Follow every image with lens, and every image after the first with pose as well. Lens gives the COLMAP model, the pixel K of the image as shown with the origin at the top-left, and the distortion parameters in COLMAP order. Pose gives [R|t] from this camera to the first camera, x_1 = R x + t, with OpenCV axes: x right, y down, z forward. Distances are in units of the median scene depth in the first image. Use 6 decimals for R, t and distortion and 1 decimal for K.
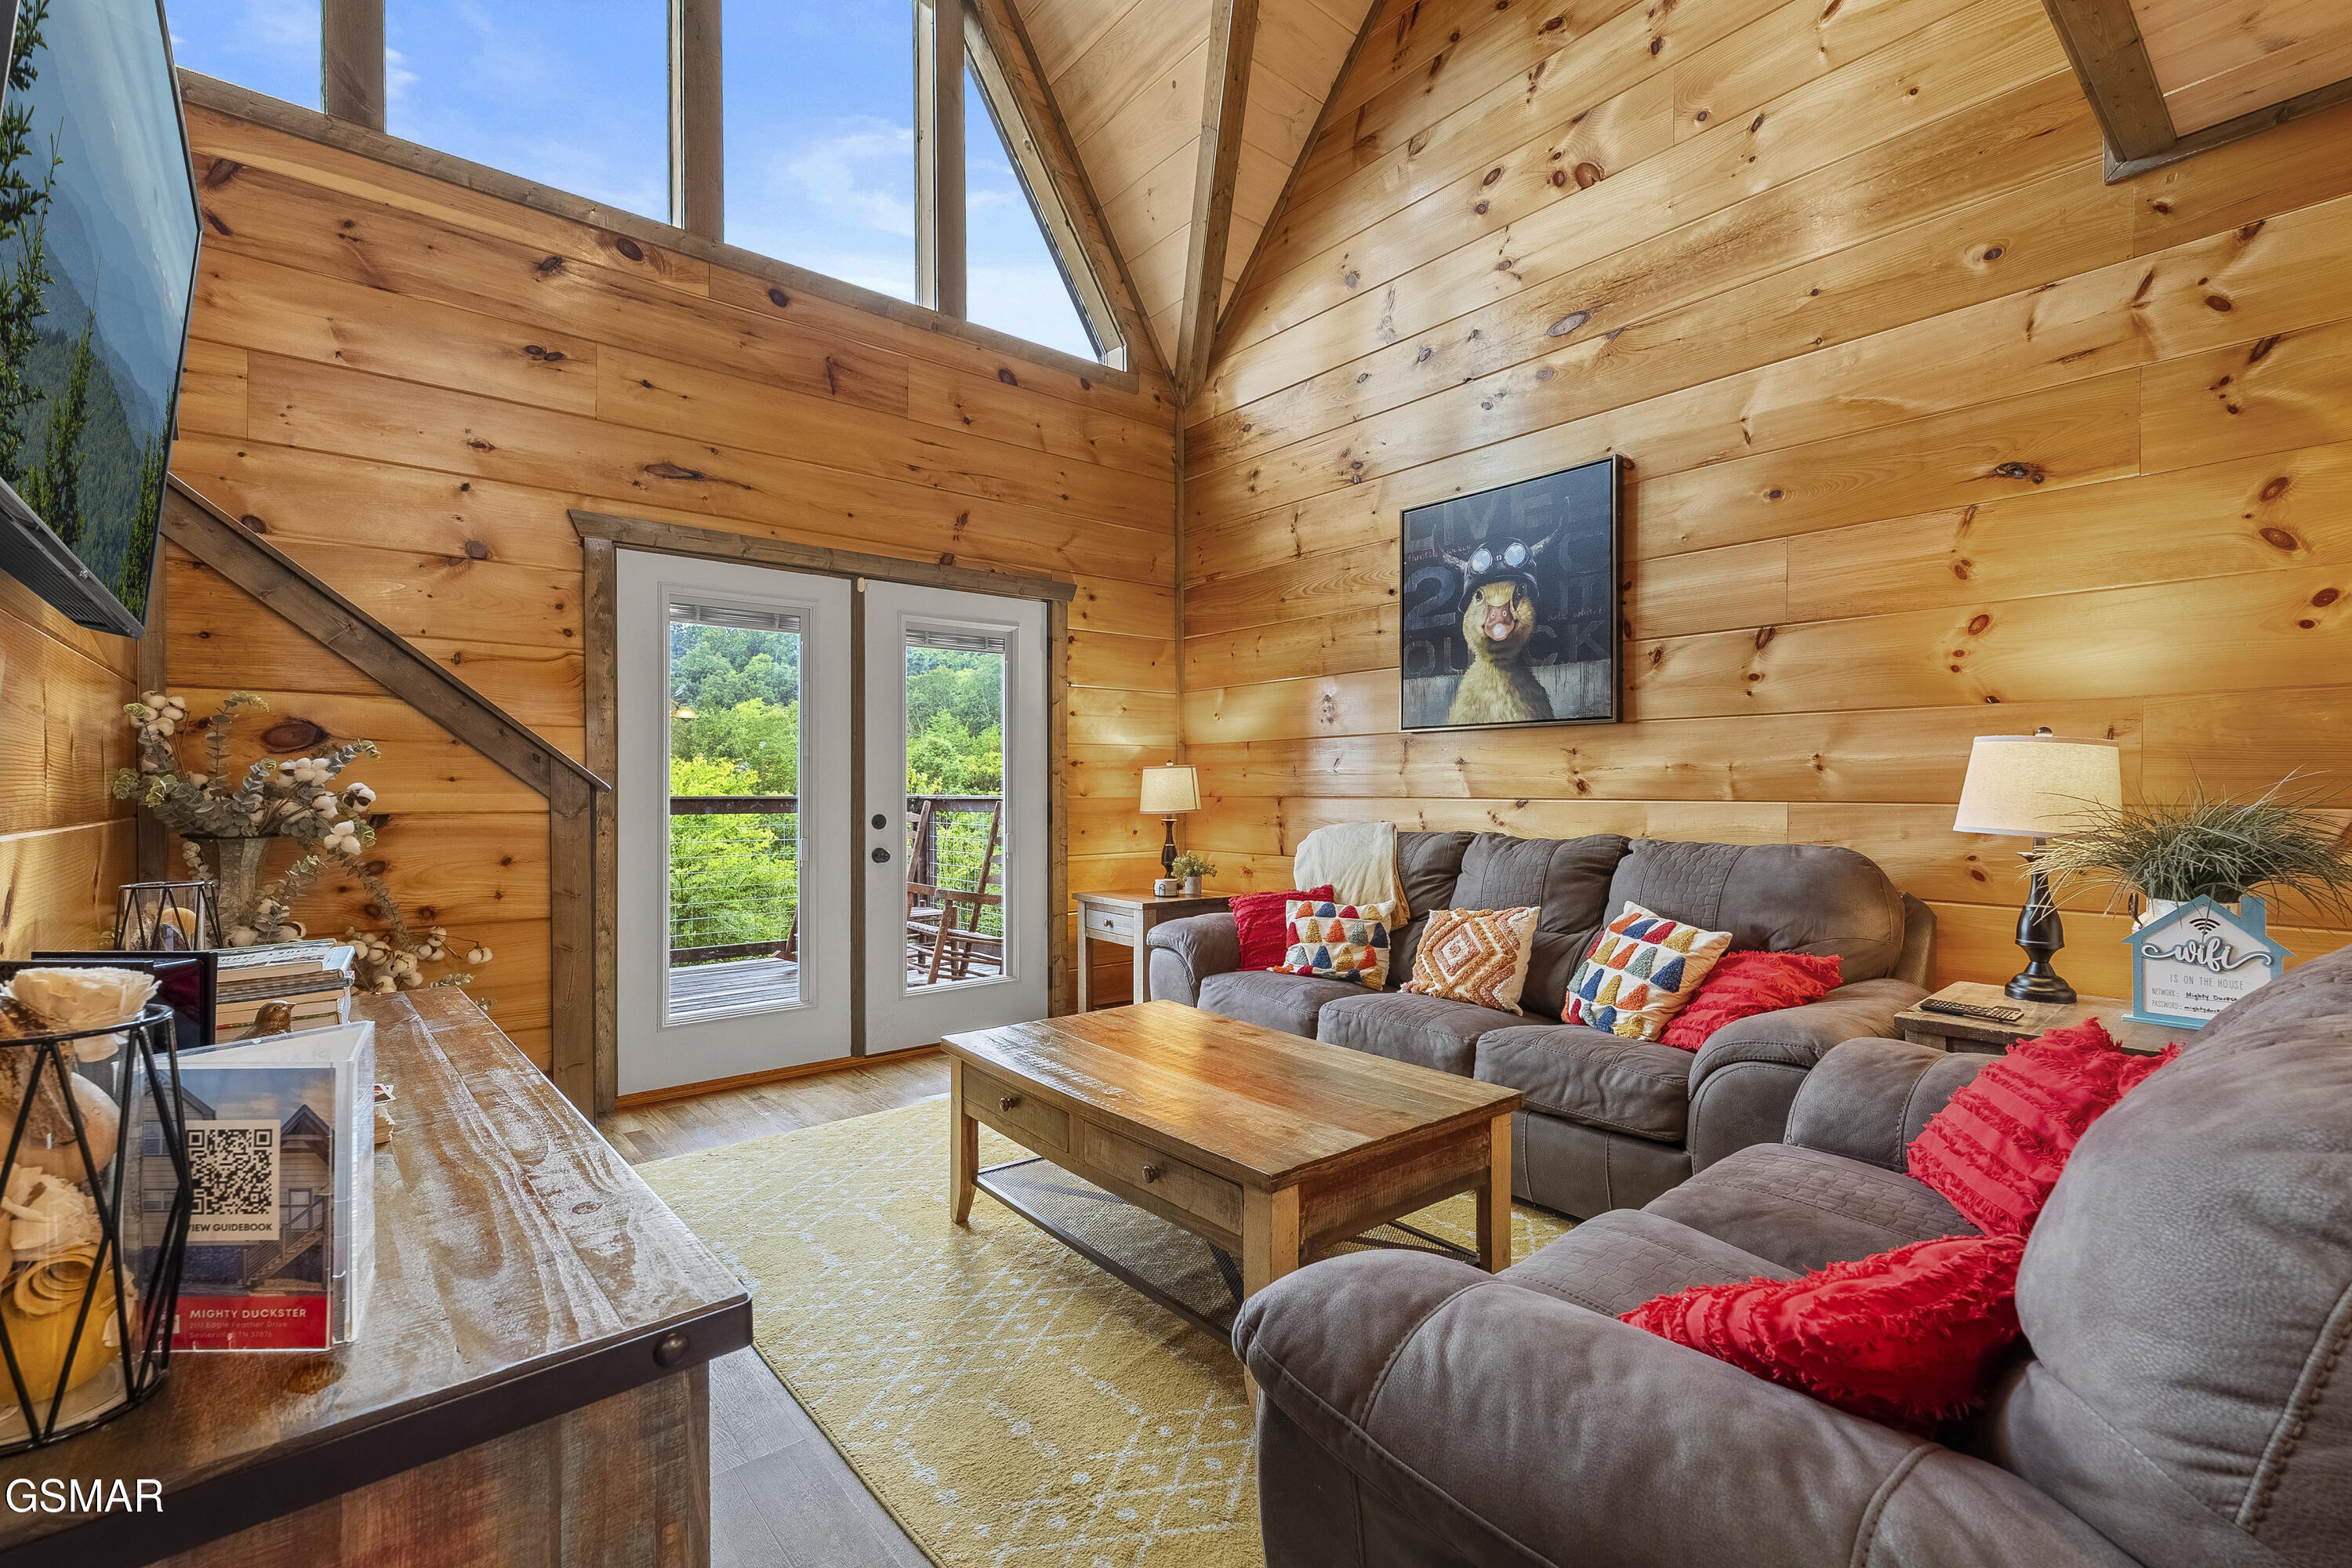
lens RADIAL K [[1038.8, 0, 1168.4], [0, 1038.8, 788.1], [0, 0, 1]] dist [-0.004298, 0.000758]
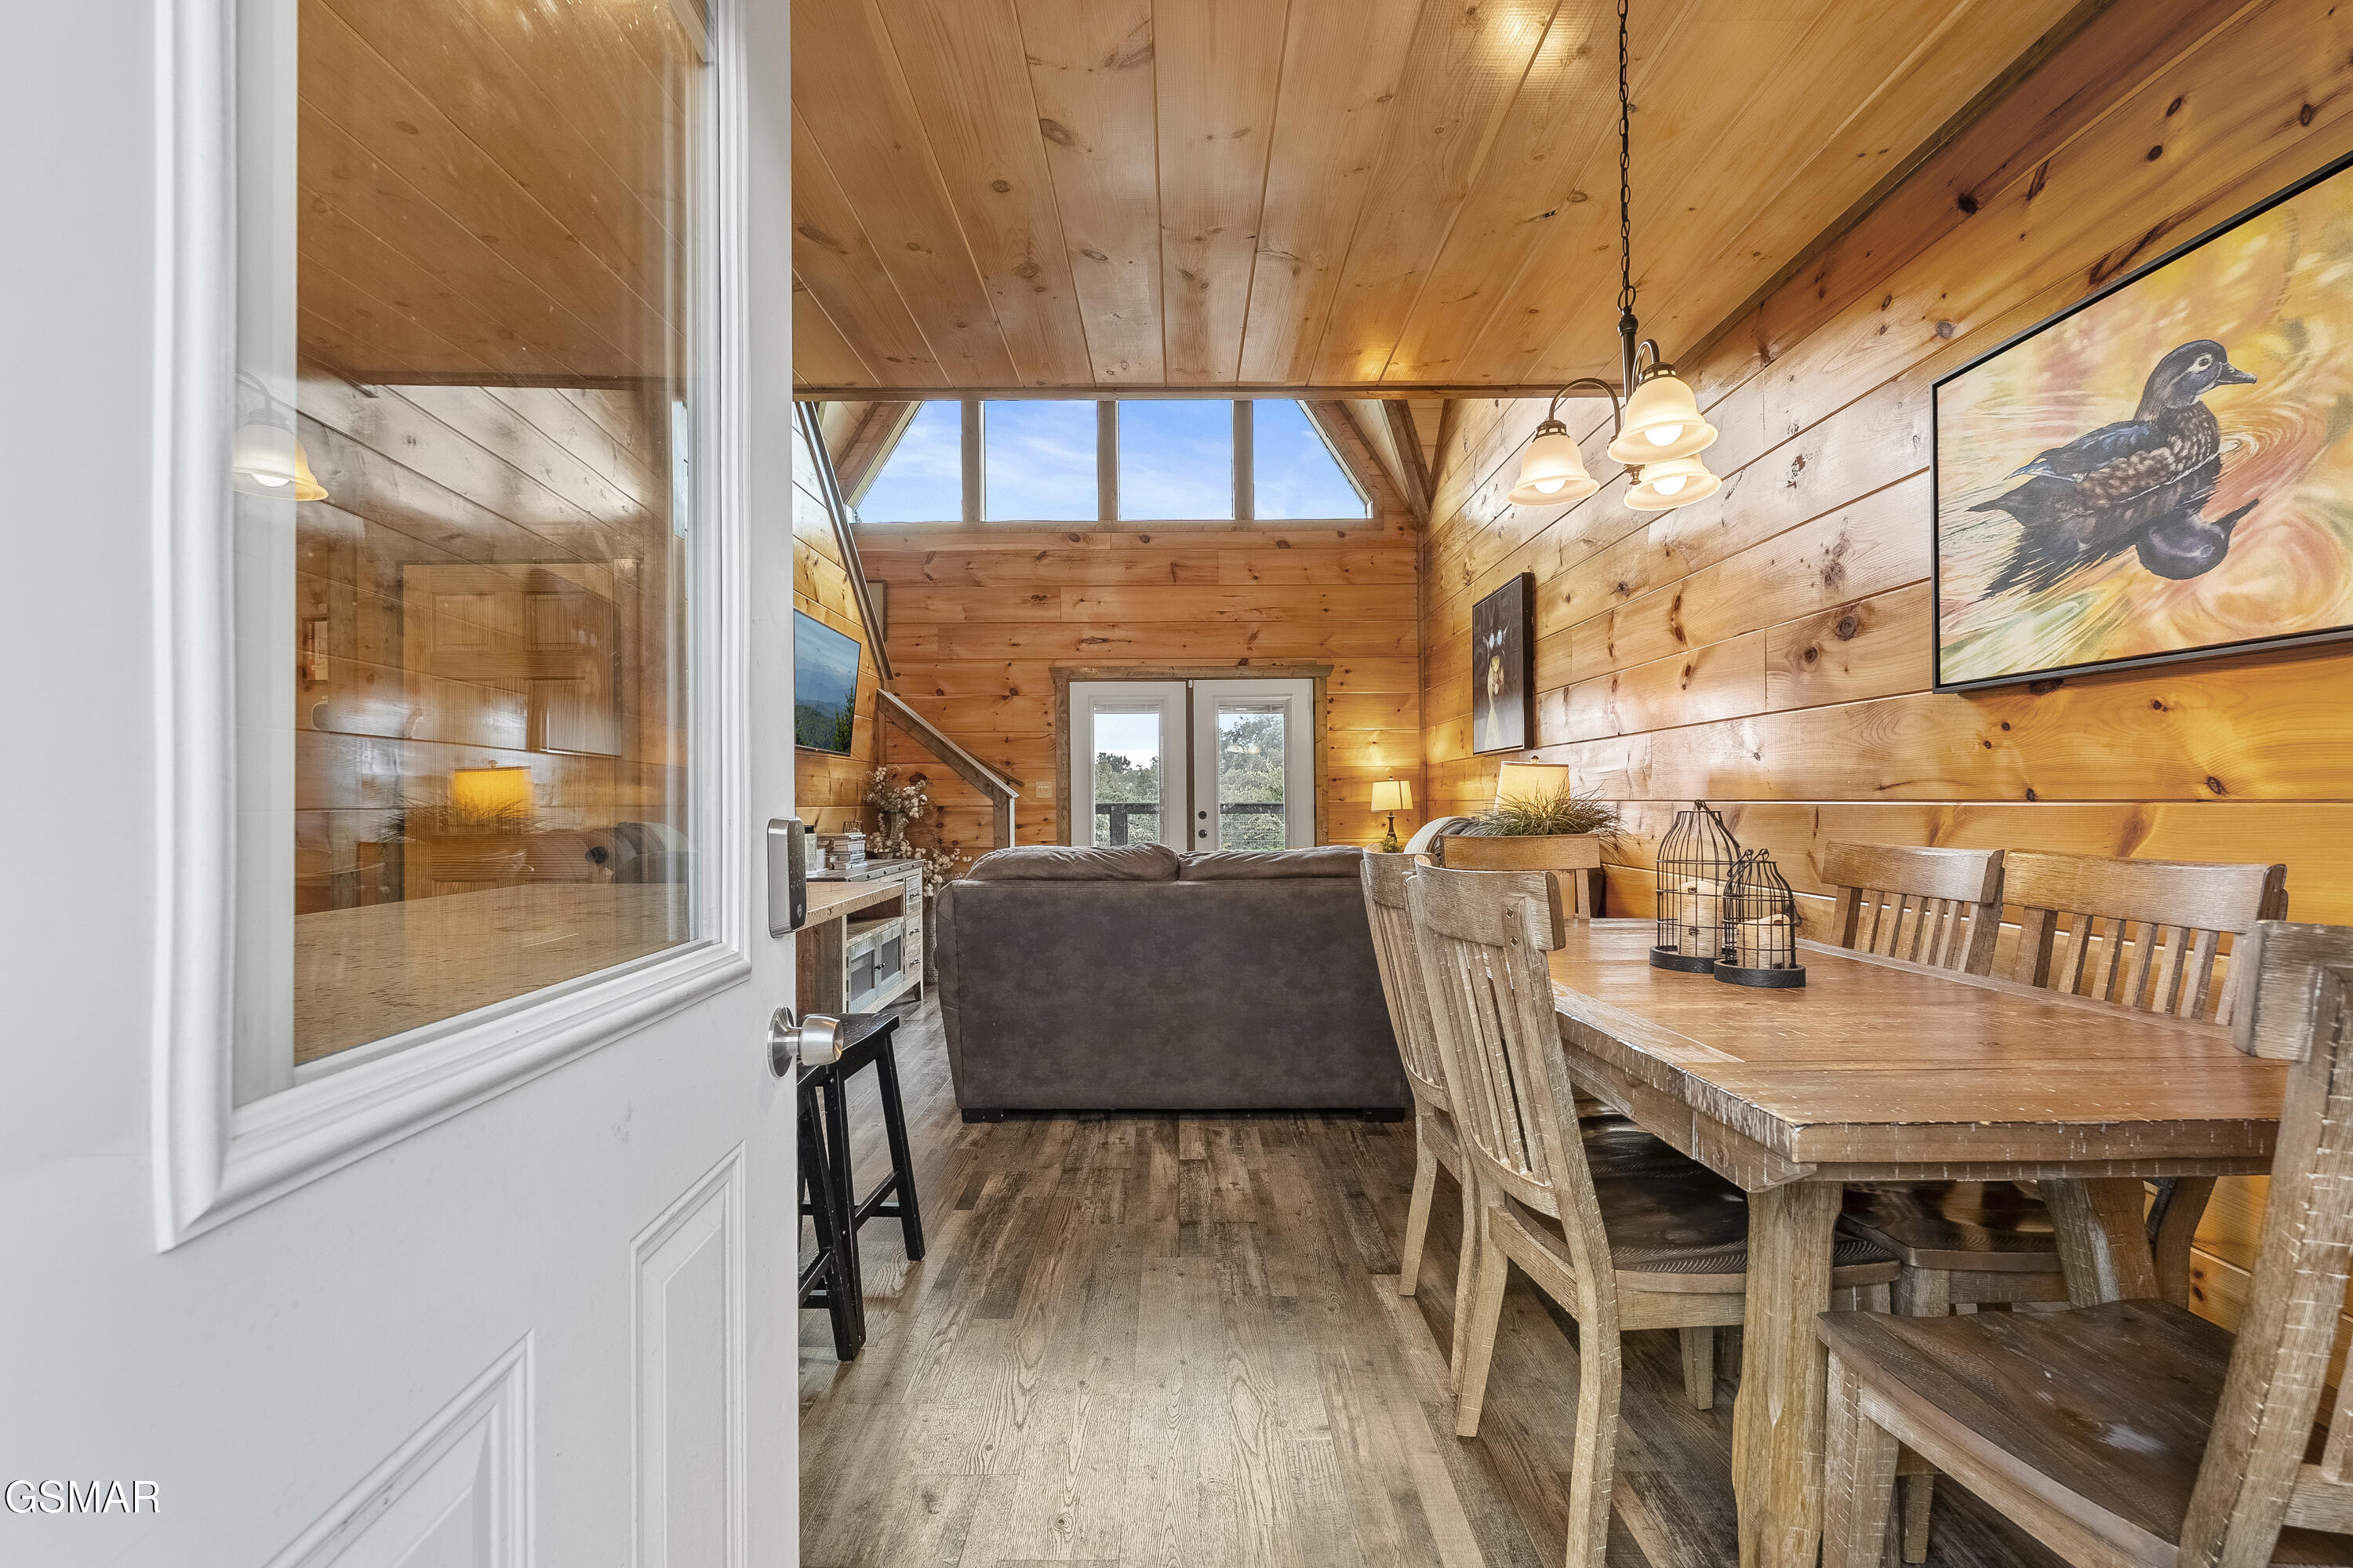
lens RADIAL K [[1039.2, 0, 1152.1], [0, 1039.2, 781.9], [0, 0, 1]] dist [-0.004298, 0.000758]
pose [[0.753368, -0.014038, -0.657449, 0.842550], [0.004267, 0.999855, -0.016460, 0.004606], [0.657585, 0.009595, 0.753319, -0.407096]]
